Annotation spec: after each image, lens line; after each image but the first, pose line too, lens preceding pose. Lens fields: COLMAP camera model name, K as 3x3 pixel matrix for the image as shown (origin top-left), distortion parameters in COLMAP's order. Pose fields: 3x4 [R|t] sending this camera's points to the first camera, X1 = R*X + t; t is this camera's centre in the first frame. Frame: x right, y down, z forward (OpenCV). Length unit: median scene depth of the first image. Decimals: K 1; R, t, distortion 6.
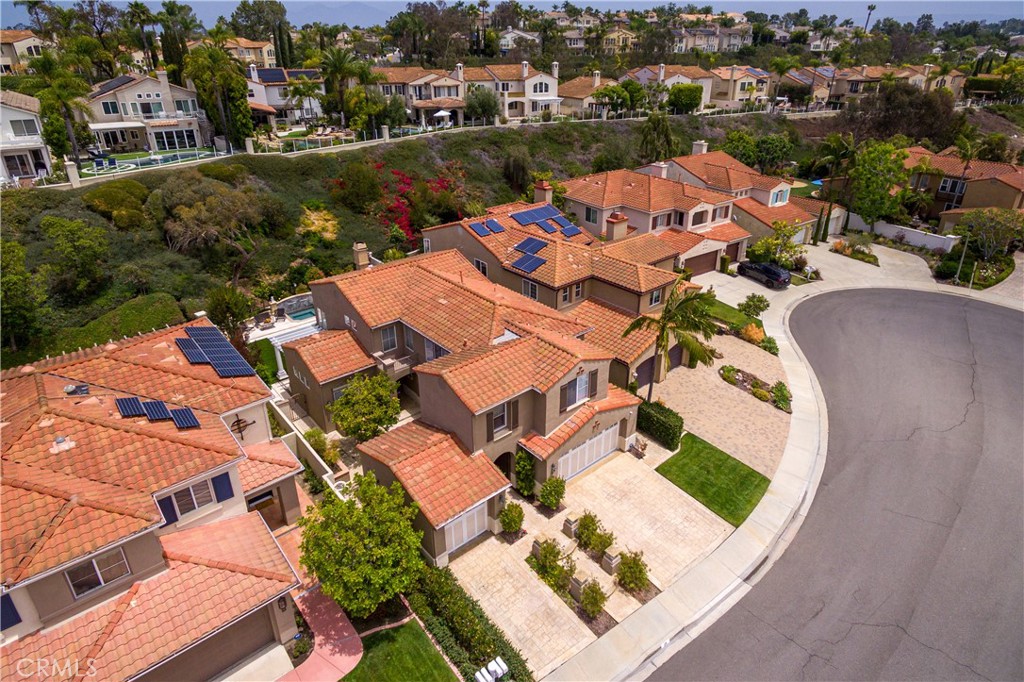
lens RADIAL K [[586.6, 0, 514.3], [0, 586.6, 307.1], [0, 0, 1]] dist [0.005170, 0.000552]
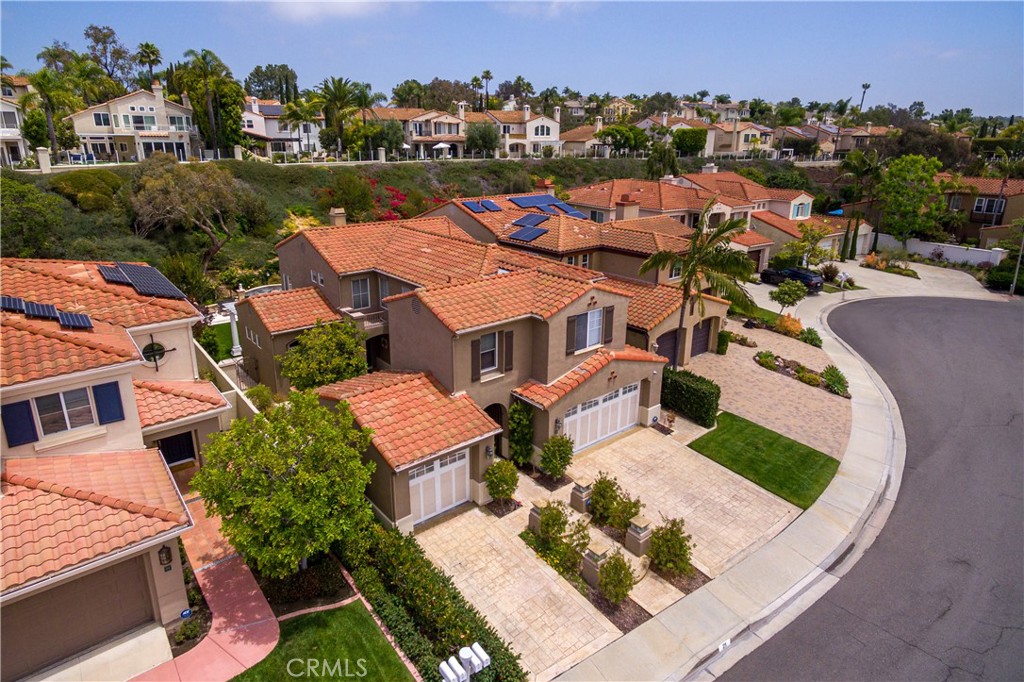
lens RADIAL K [[586.5, 0, 499.5], [0, 586.5, 308.5], [0, 0, 1]] dist [0.005322, 0.001497]
pose [[0.999583, 0.014152, -0.025164, 0.005656], [-0.017513, 0.990163, -0.138817, 0.169201], [0.022952, 0.139200, 0.989998, 0.158929]]
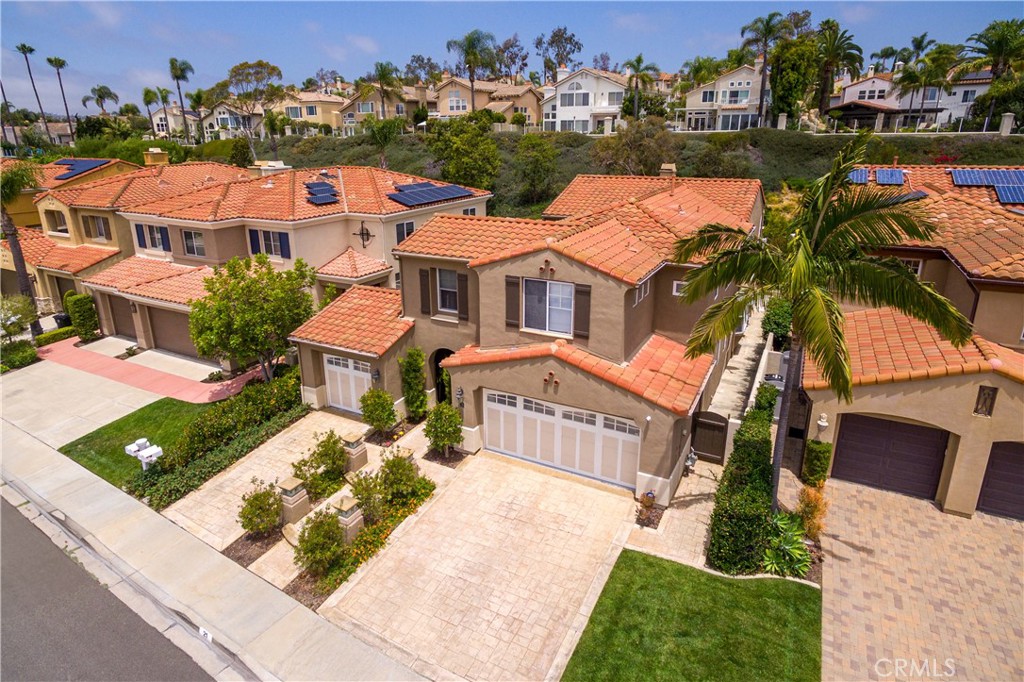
lens RADIAL K [[586.5, 0, 499.5], [0, 586.5, 308.5], [0, 0, 1]] dist [0.005322, 0.001497]
pose [[0.364852, 0.268857, -0.891403, 0.454938], [-0.376804, 0.918131, 0.122693, 0.068030], [0.851412, 0.291119, 0.436288, 0.532091]]
